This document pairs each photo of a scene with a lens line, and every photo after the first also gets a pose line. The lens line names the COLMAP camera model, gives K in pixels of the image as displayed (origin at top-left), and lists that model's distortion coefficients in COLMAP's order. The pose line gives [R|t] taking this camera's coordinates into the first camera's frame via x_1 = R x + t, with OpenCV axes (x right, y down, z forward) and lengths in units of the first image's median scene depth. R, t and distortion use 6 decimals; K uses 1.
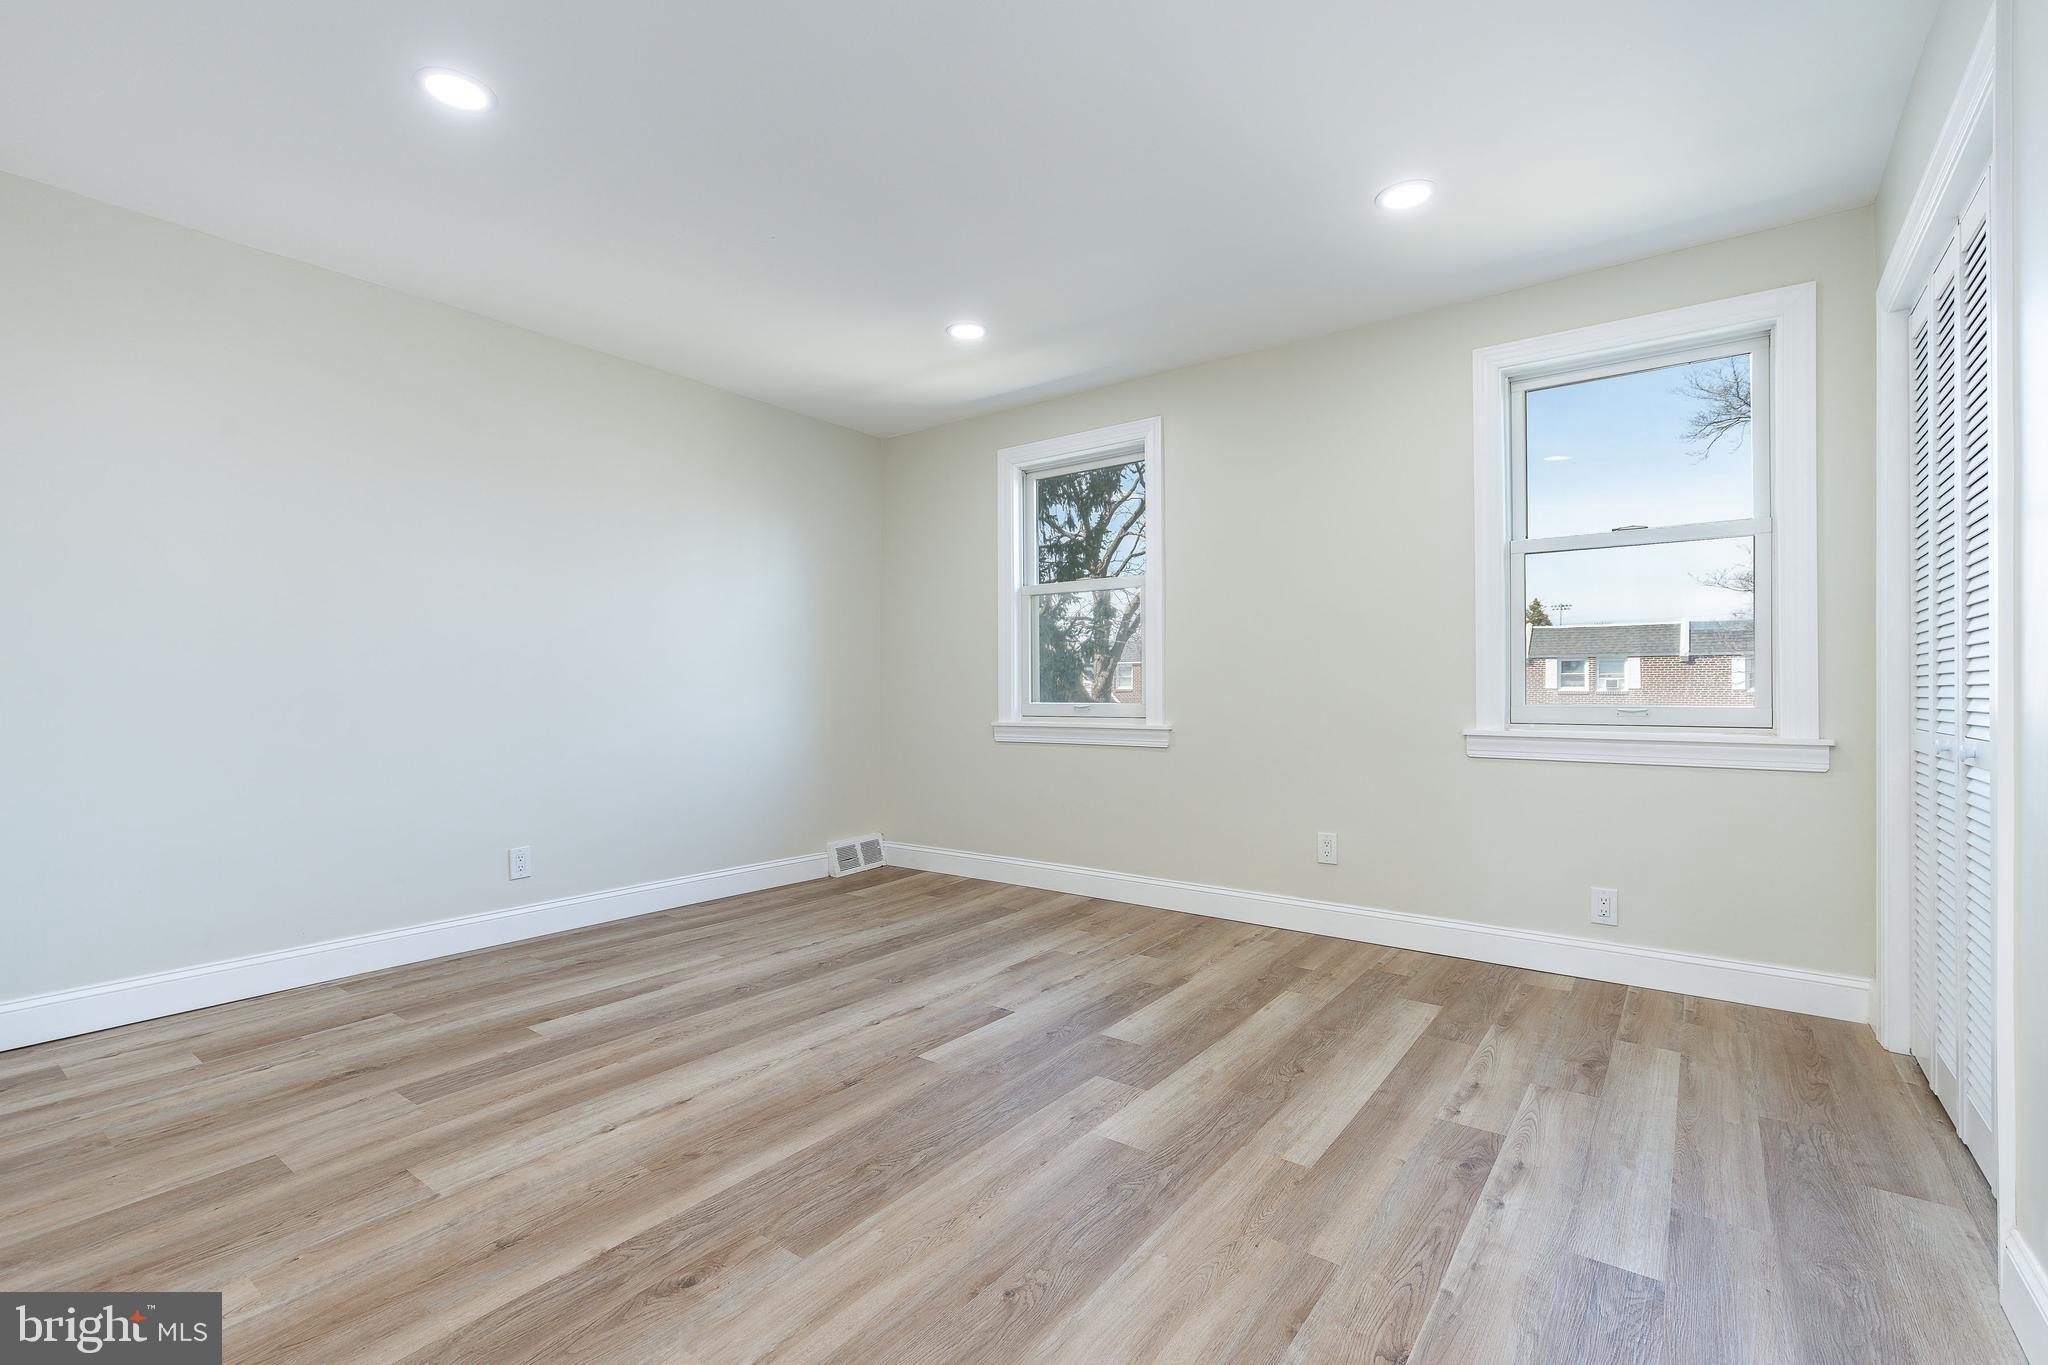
lens RADIAL K [[920.1, 0, 1013.1], [0, 920.1, 685.1], [0, 0, 1]] dist [0.005565, -0.000828]
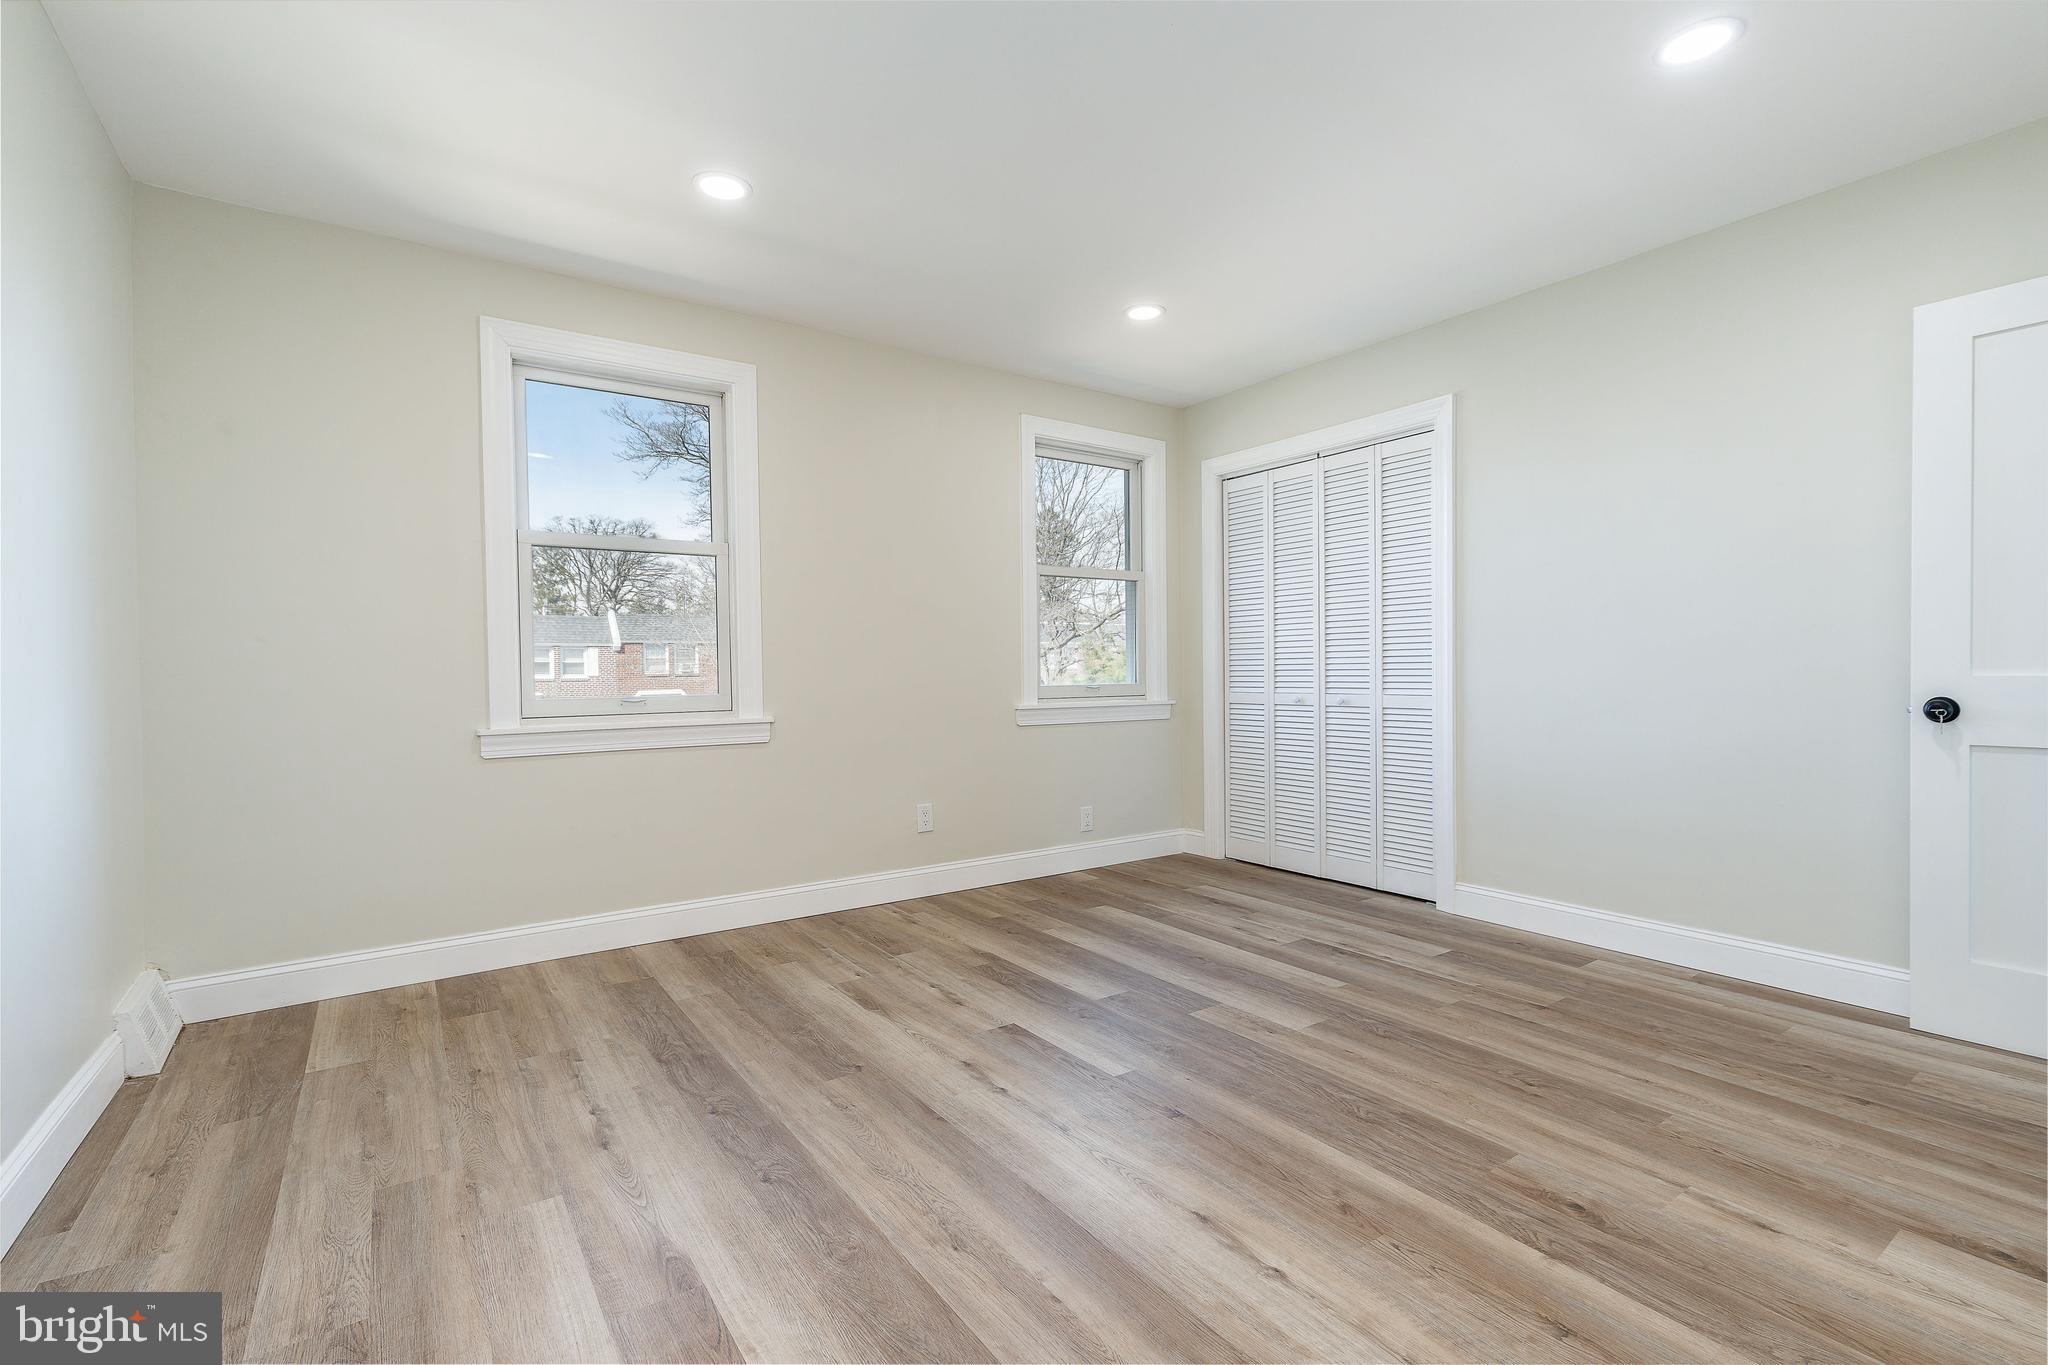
lens RADIAL K [[920.1, 0, 1023.9], [0, 920.1, 673.5], [0, 0, 1]] dist [0.005565, -0.000828]
pose [[0.302721, -0.006433, 0.953057, -0.835960], [0.005187, 0.999974, 0.005102, -0.003003], [-0.953065, 0.003399, 0.302747, 0.672291]]
